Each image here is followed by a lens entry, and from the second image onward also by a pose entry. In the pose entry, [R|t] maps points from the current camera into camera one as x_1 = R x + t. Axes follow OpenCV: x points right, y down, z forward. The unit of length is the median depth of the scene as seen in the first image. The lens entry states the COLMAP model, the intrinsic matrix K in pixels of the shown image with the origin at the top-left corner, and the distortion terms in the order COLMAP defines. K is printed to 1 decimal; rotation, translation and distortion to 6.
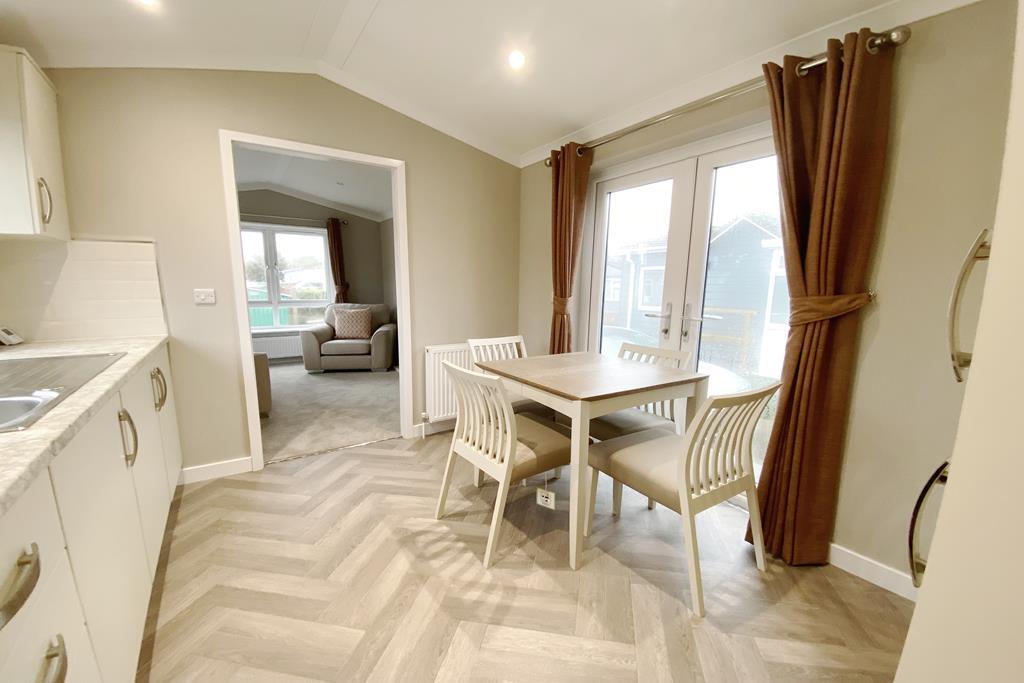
lens RADIAL K [[415.0, 0, 509.7], [0, 415.0, 355.9], [0, 0, 1]] dist [0.026758, -0.023184]
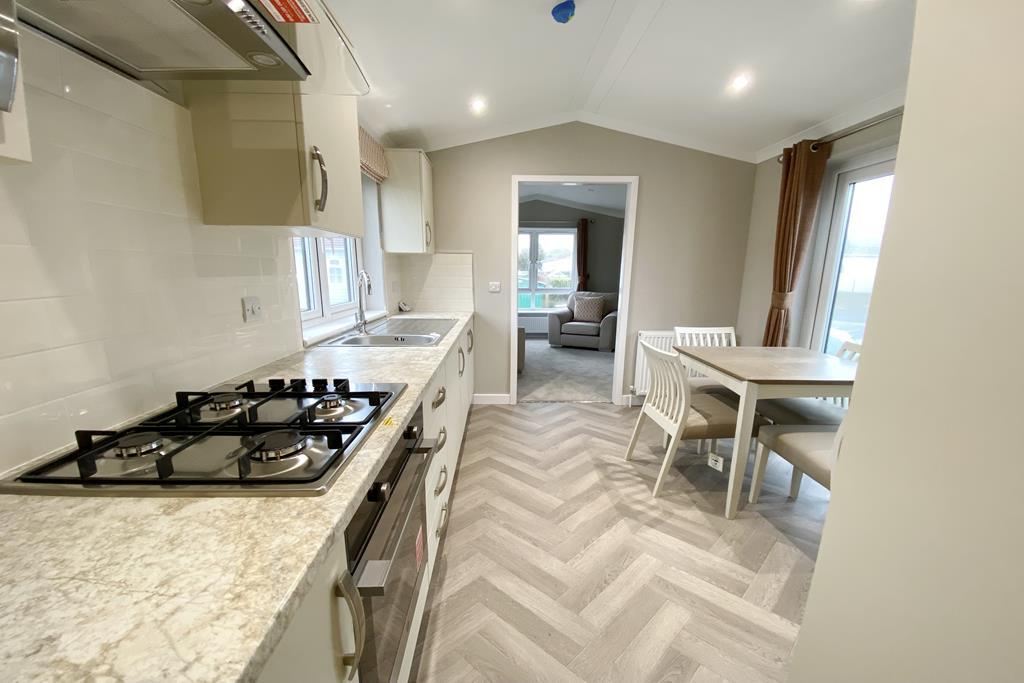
lens RADIAL K [[415.0, 0, 509.7], [0, 415.0, 355.9], [0, 0, 1]] dist [0.026758, -0.023184]
pose [[0.845226, 0.105961, -0.523800, 0.138613], [-0.090051, 0.994370, 0.055844, 0.018838], [0.526768, -0.000032, 0.850009, -0.253952]]
